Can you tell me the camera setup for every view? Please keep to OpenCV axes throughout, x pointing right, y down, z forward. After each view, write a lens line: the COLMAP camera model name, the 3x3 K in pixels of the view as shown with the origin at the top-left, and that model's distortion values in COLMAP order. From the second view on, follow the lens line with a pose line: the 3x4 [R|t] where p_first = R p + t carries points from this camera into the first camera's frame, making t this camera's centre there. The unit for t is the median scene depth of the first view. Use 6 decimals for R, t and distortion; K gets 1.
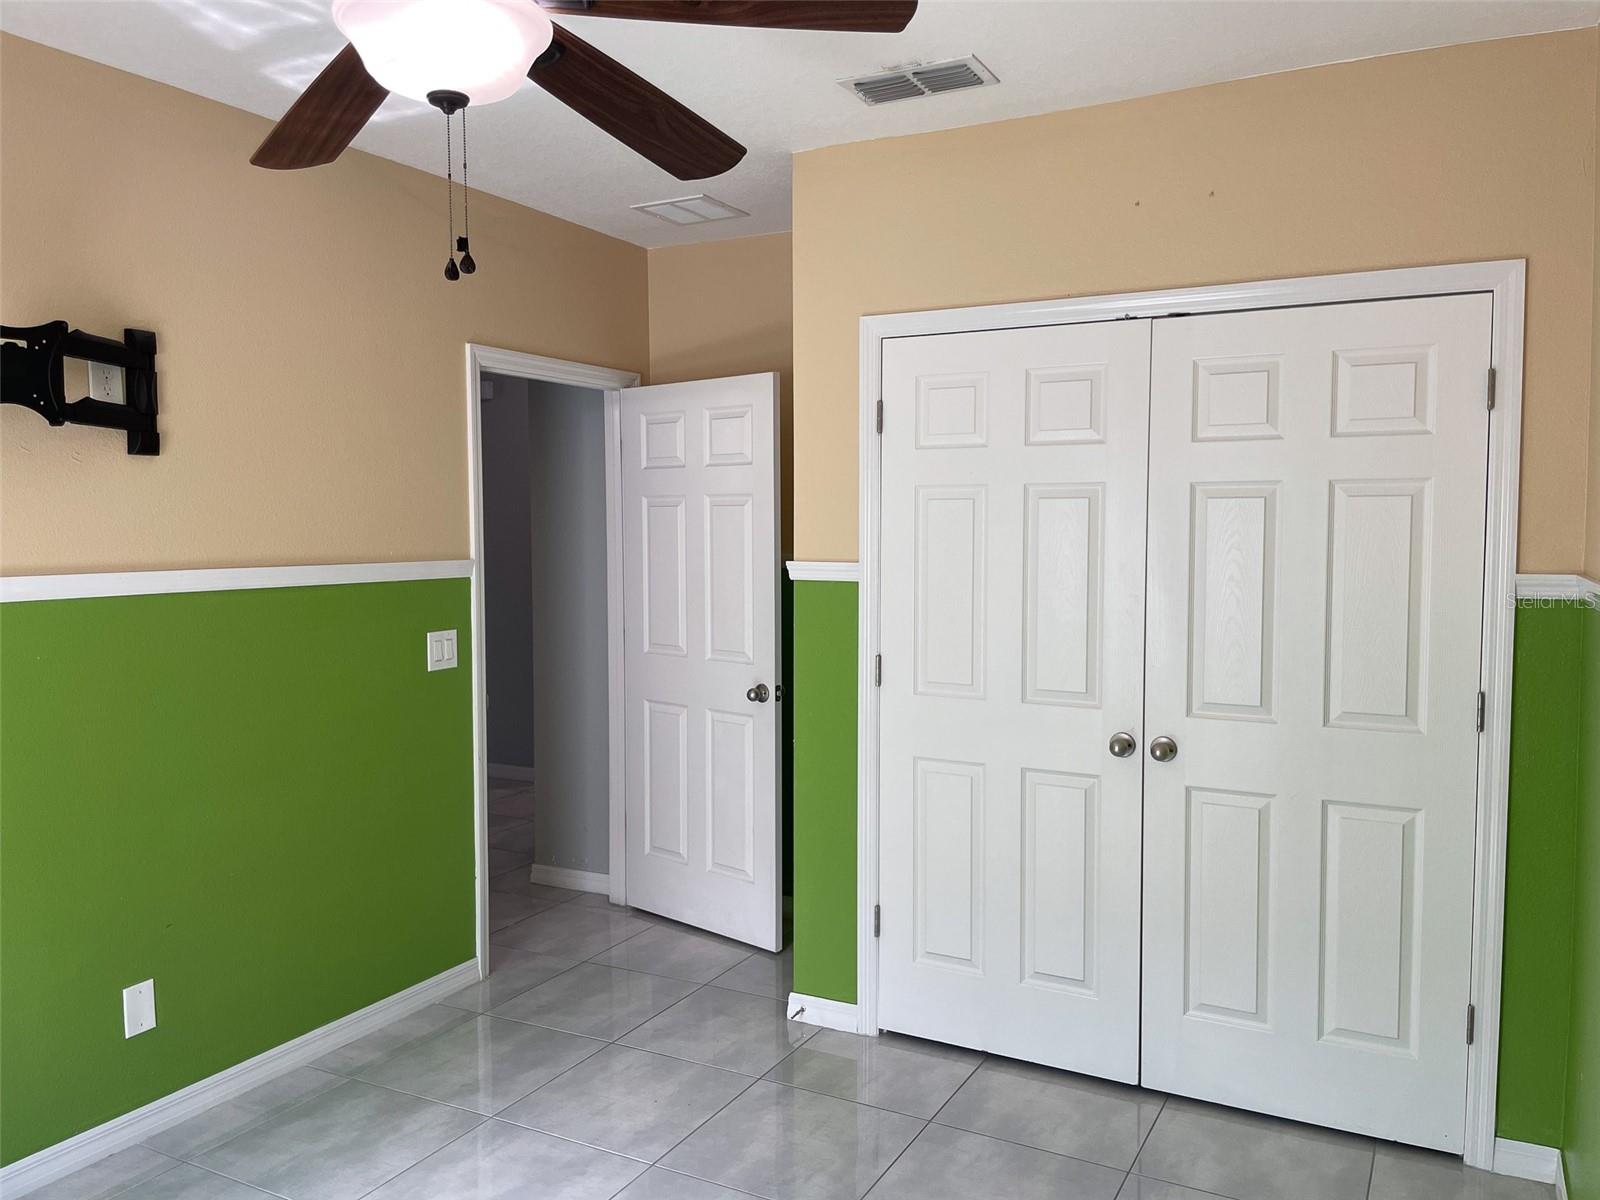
lens RADIAL K [[1212.0, 0, 811.9], [0, 1212.0, 605.1], [0, 0, 1]] dist [0.078418, -0.116849]
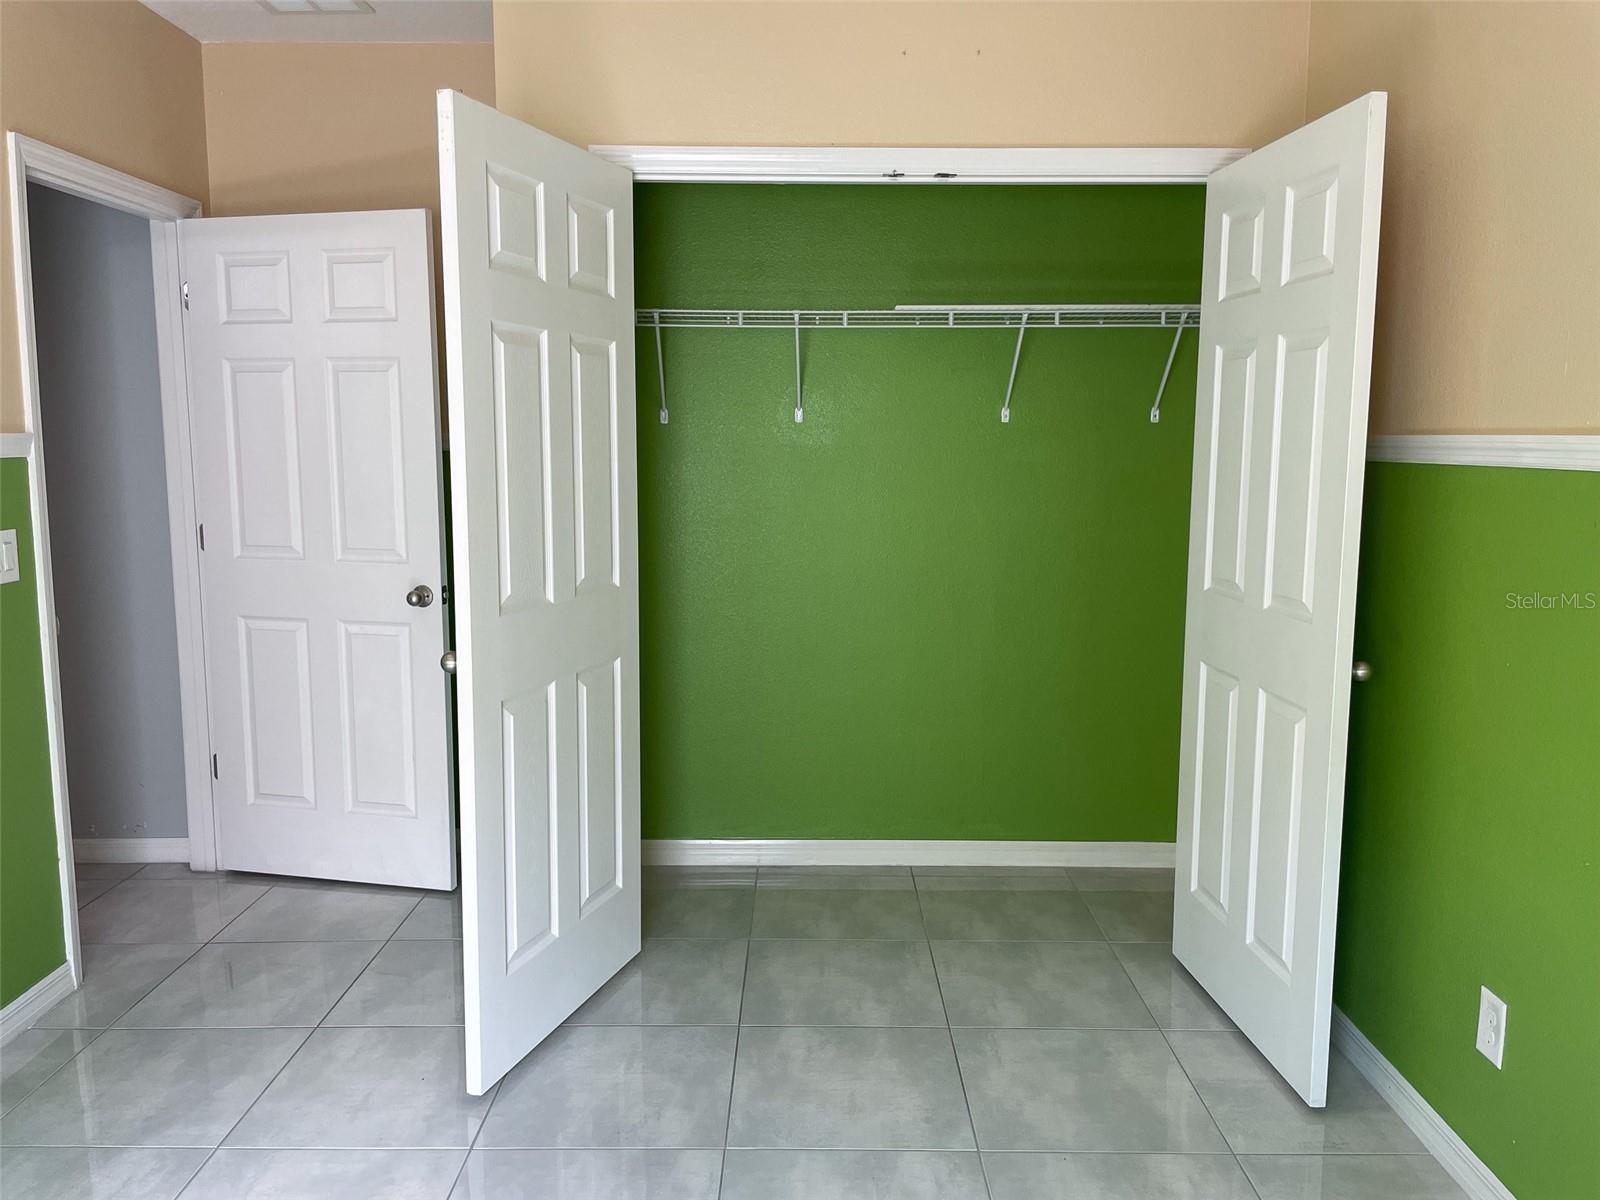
lens RADIAL K [[1212.0, 0, 811.9], [0, 1212.0, 605.1], [0, 0, 1]] dist [0.078418, -0.116849]
pose [[0.883201, -0.060855, 0.465030, -0.199559], [0.027225, 0.996526, 0.078702, 0.019099], [-0.468204, -0.056849, 0.881790, 0.120077]]
